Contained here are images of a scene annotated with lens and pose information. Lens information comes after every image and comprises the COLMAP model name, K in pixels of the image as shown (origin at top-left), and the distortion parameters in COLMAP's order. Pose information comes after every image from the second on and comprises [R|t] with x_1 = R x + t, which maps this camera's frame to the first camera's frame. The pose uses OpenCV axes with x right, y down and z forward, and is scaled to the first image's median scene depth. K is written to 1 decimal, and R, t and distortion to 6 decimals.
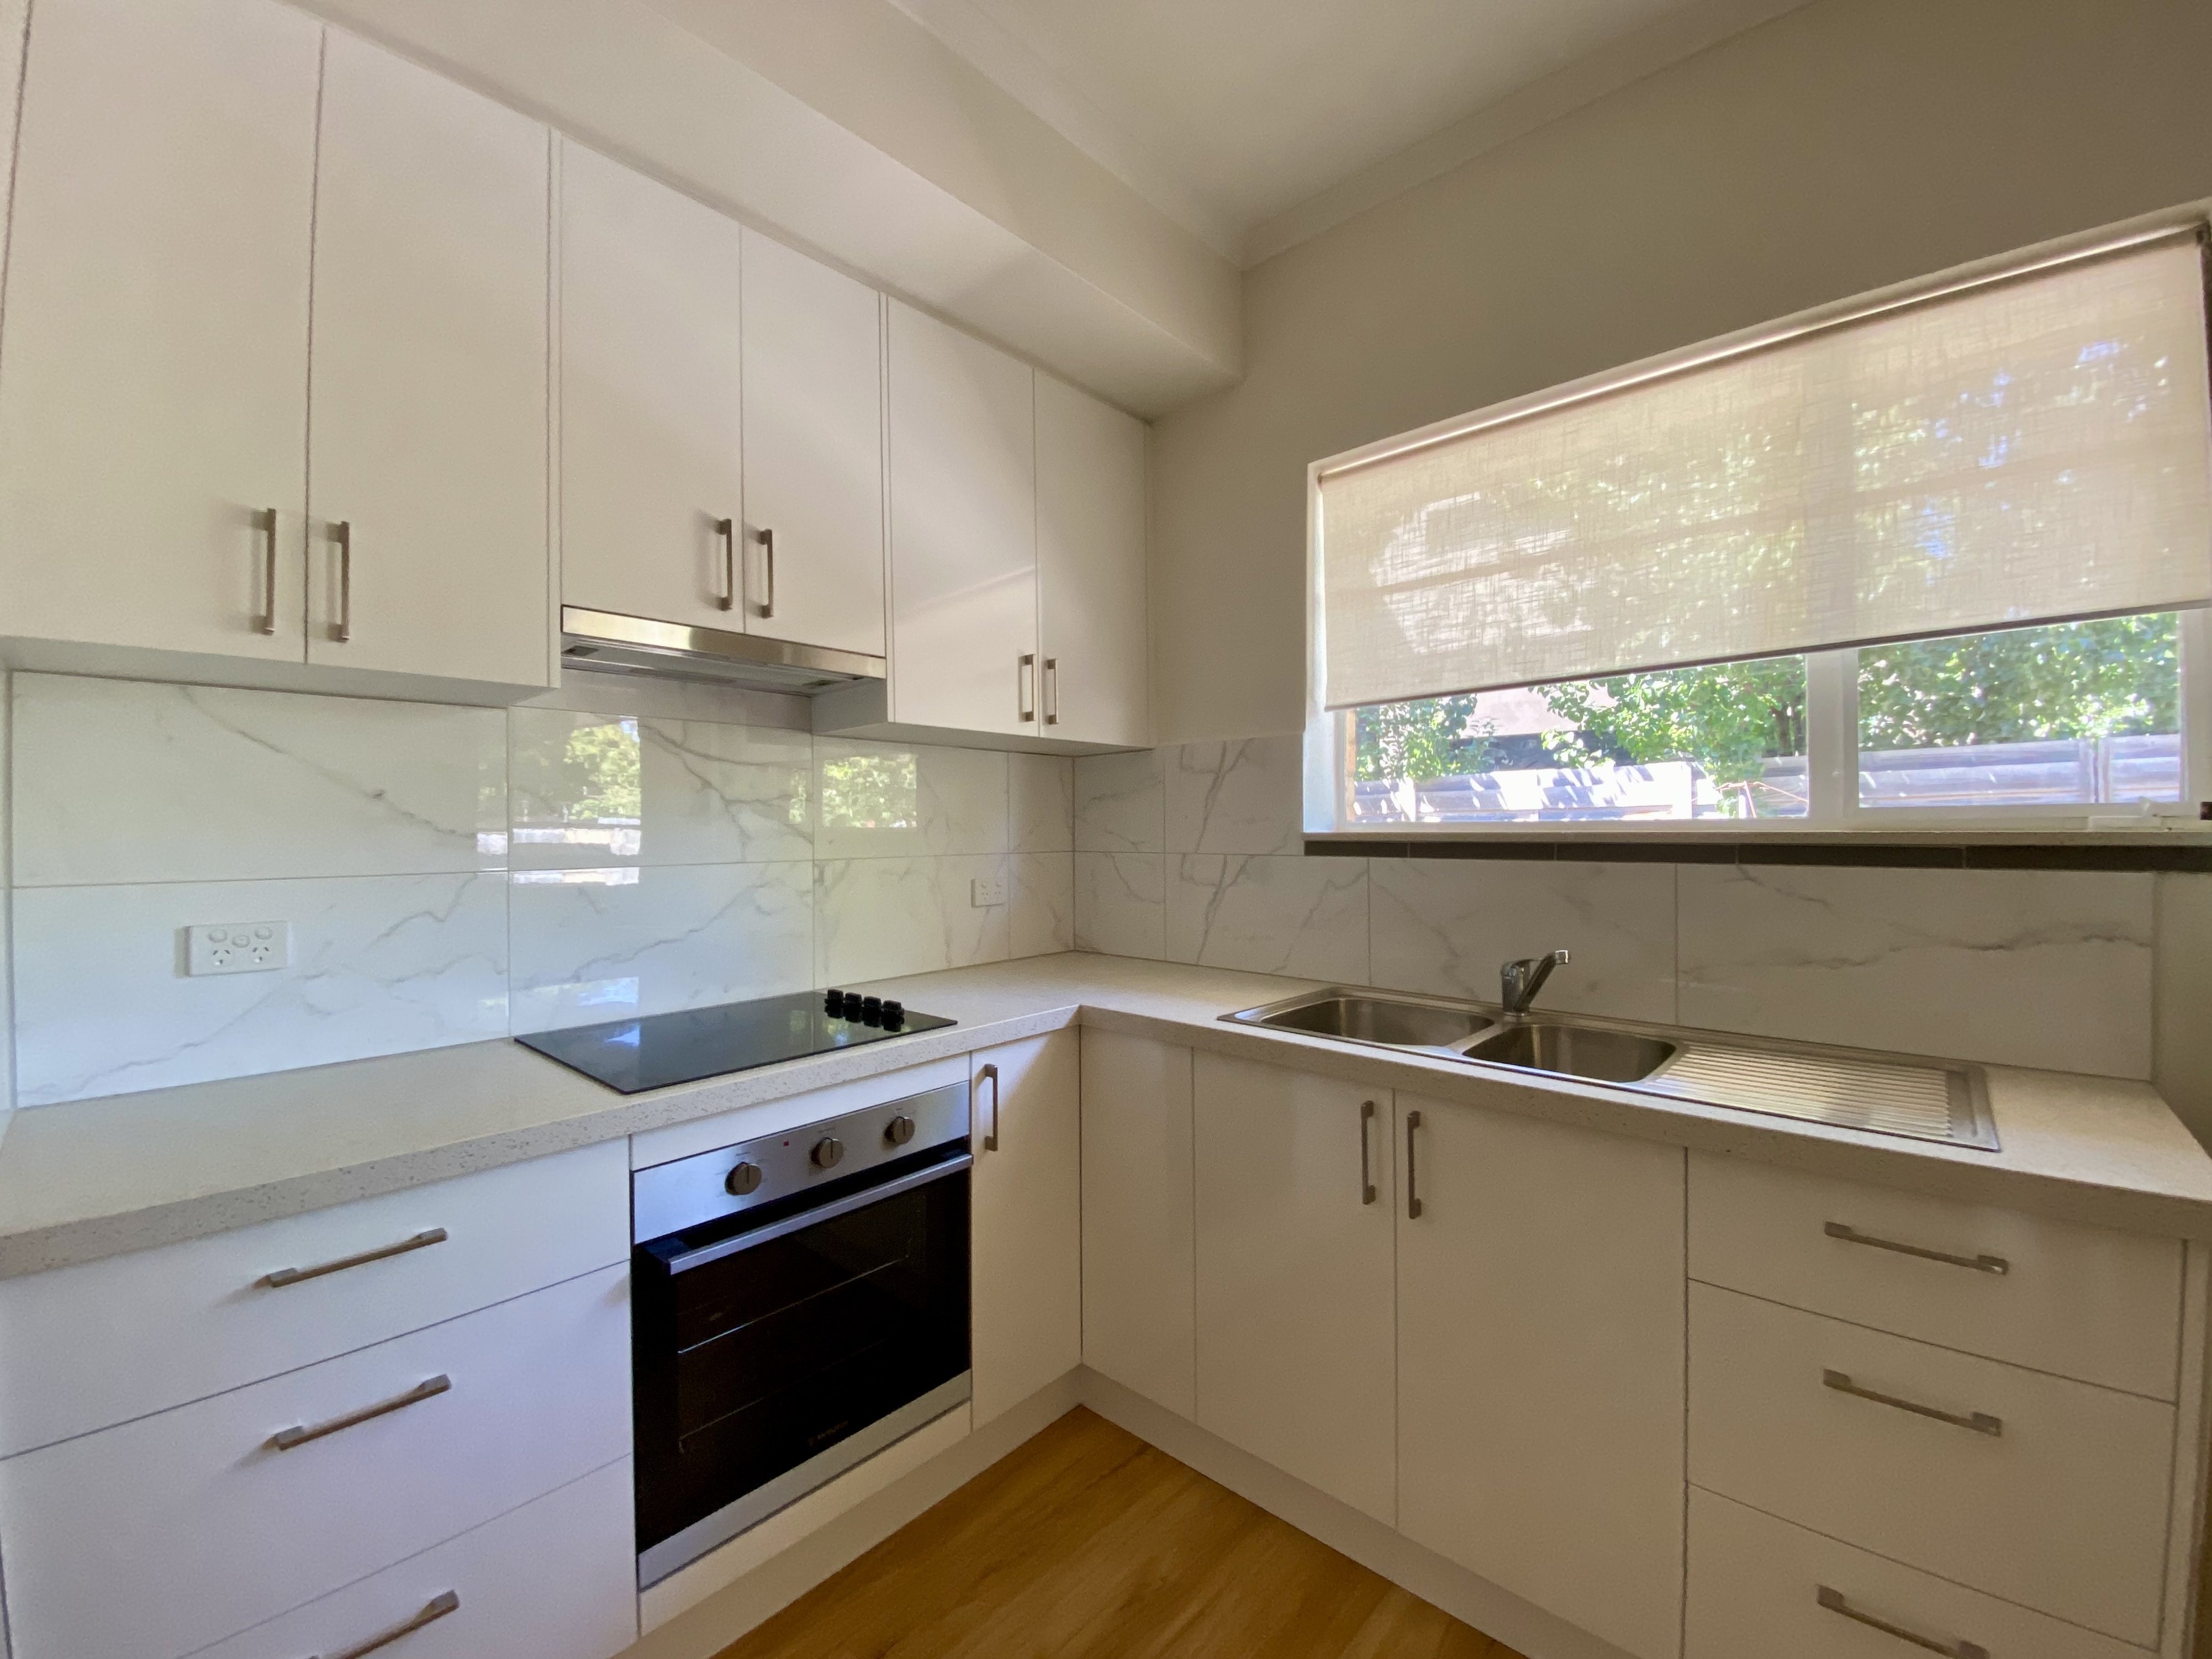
lens RADIAL K [[907.9, 0, 1095.1], [0, 907.9, 820.3], [0, 0, 1]] dist [0.016896, -0.020907]
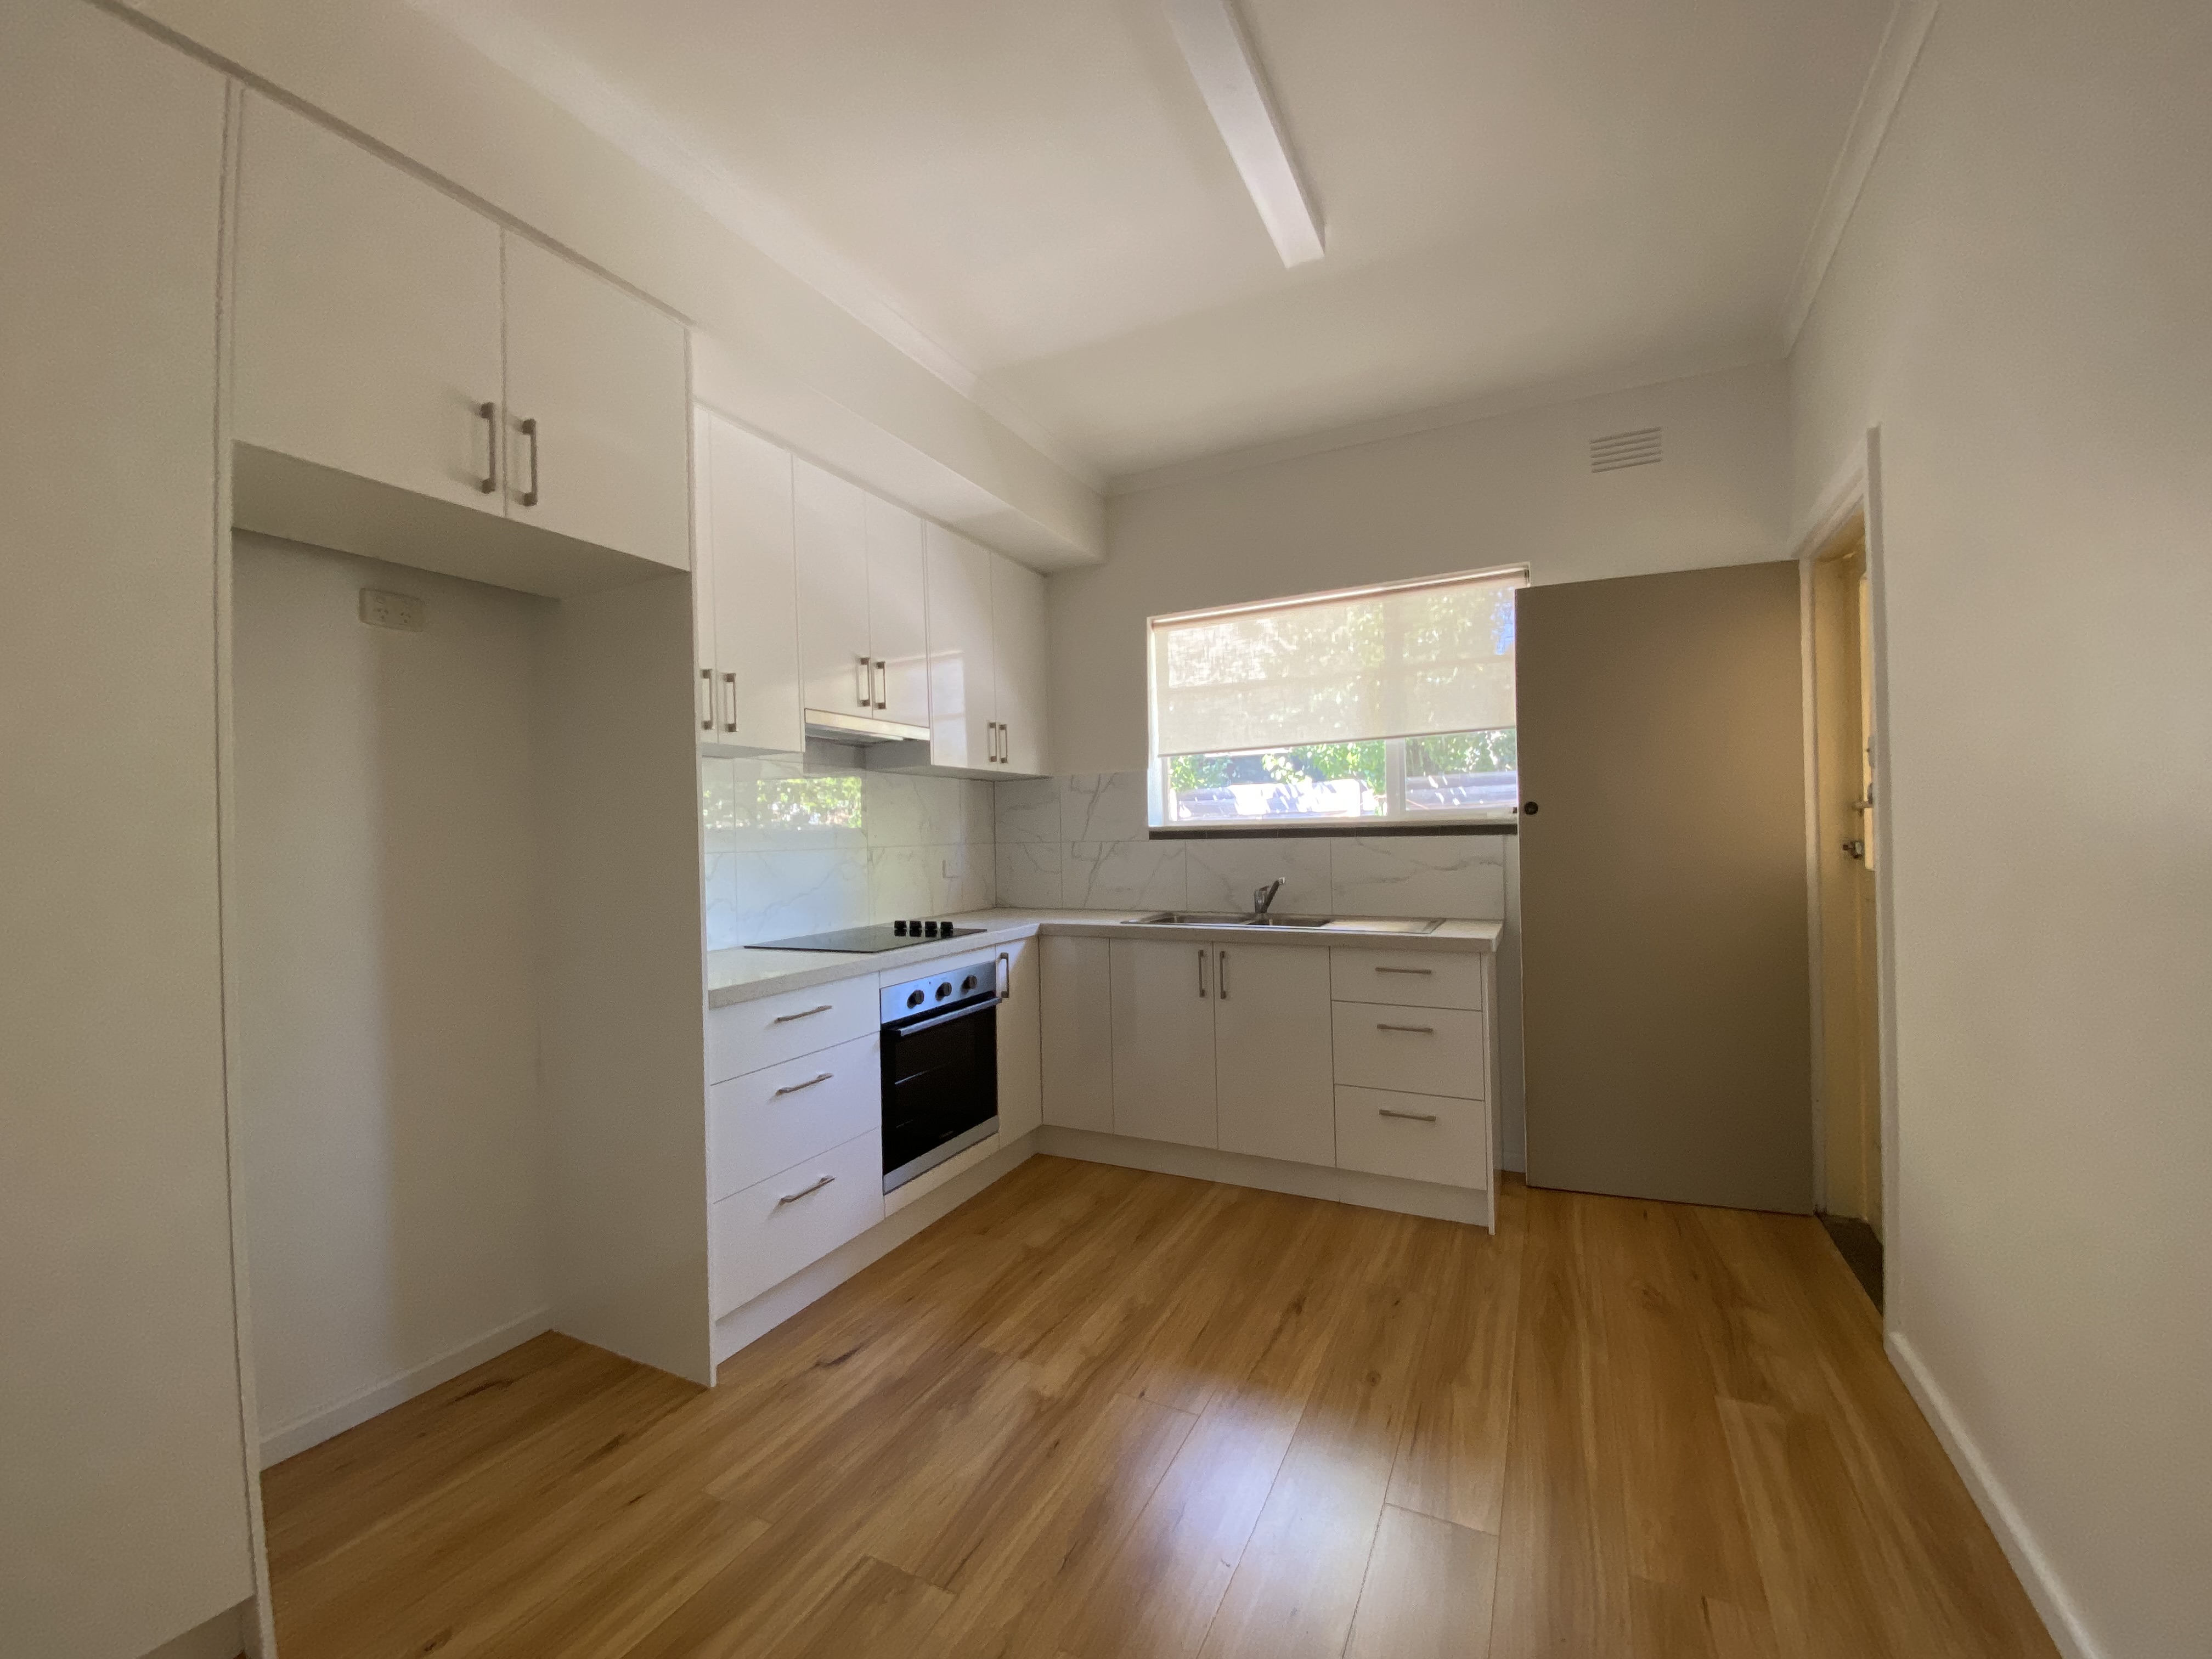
lens RADIAL K [[907.9, 0, 1095.1], [0, 907.9, 820.3], [0, 0, 1]] dist [0.016896, -0.020907]
pose [[0.961506, -0.010207, 0.274595, -0.366313], [0.012935, 0.999883, -0.008127, 0.014546], [-0.274480, 0.011366, 0.961526, -0.689903]]
